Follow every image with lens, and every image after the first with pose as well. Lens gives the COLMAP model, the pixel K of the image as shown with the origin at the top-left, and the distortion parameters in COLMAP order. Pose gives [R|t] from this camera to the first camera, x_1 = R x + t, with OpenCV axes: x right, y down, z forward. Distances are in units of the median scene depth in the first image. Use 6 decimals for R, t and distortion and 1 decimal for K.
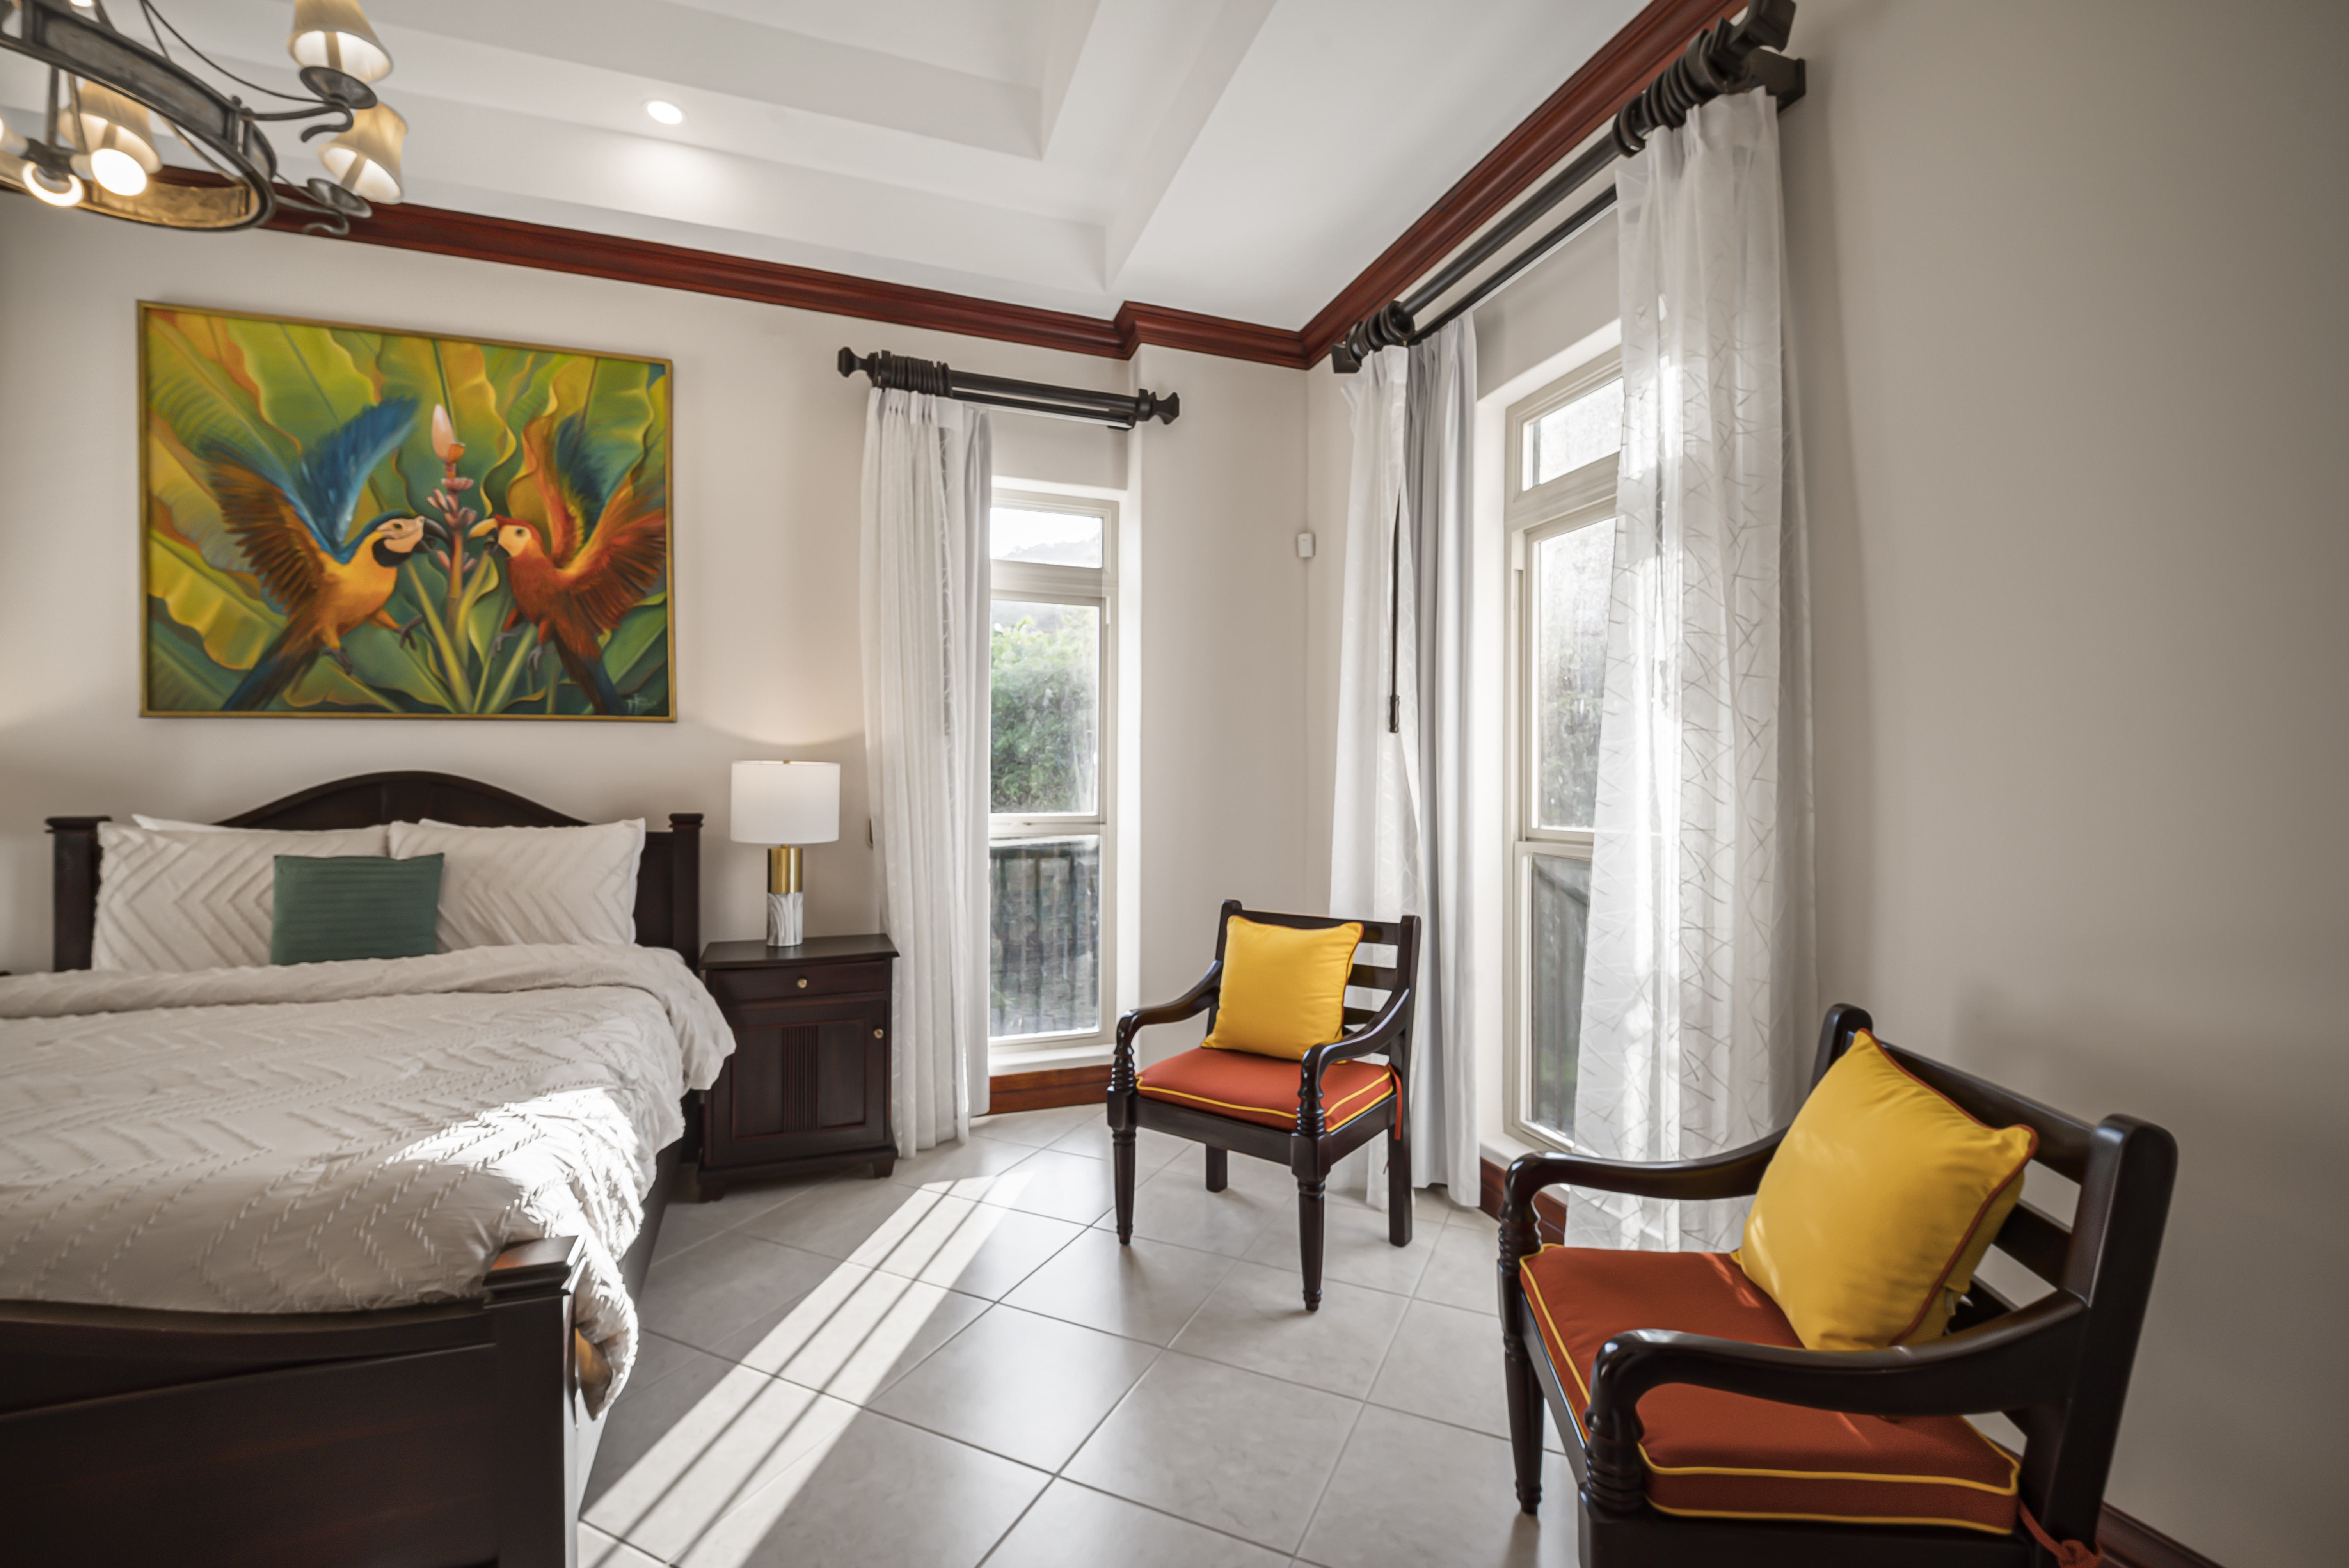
lens RADIAL K [[981.2, 0, 1181.4], [0, 981.2, 775.6], [0, 0, 1]] dist [0.000849, -0.008527]
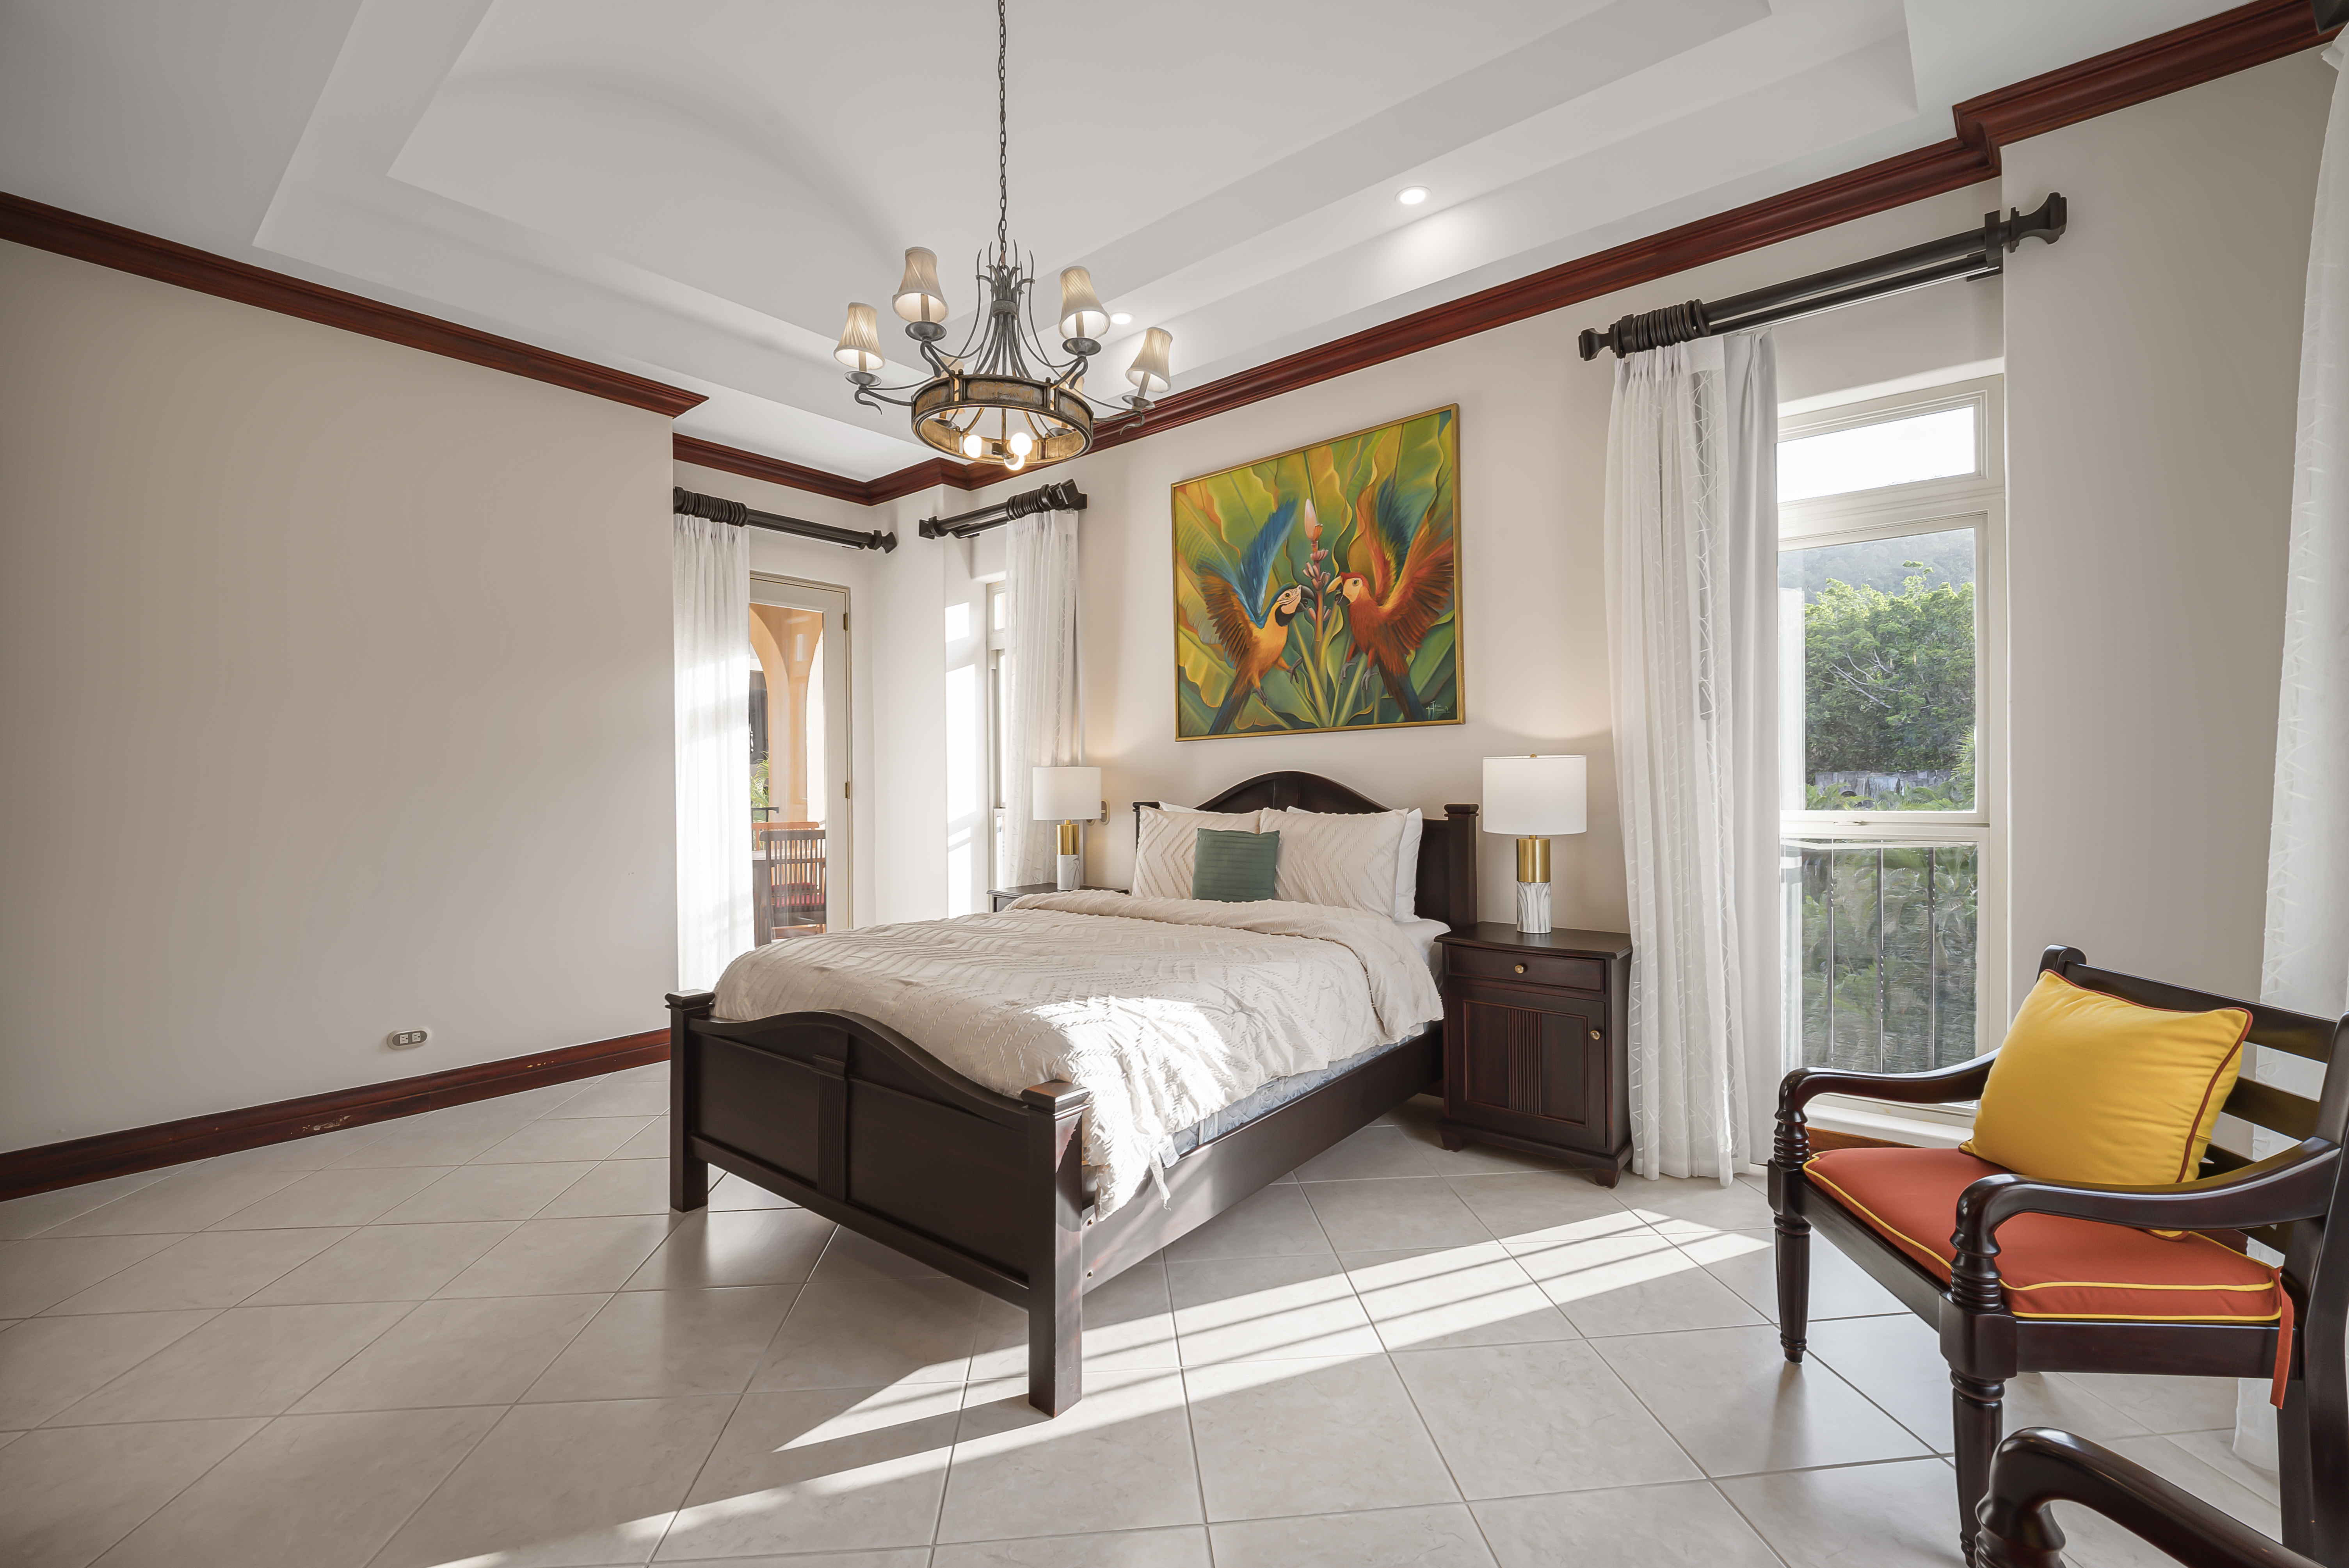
lens RADIAL K [[961.0, 0, 1173.4], [0, 961.0, 781.2], [0, 0, 1]] dist [0.028000, -0.025522]
pose [[0.516515, -0.008537, -0.856236, 0.278544], [0.019027, 0.999818, 0.001510, 0.003532], [0.856067, -0.017072, 0.516583, 0.148966]]
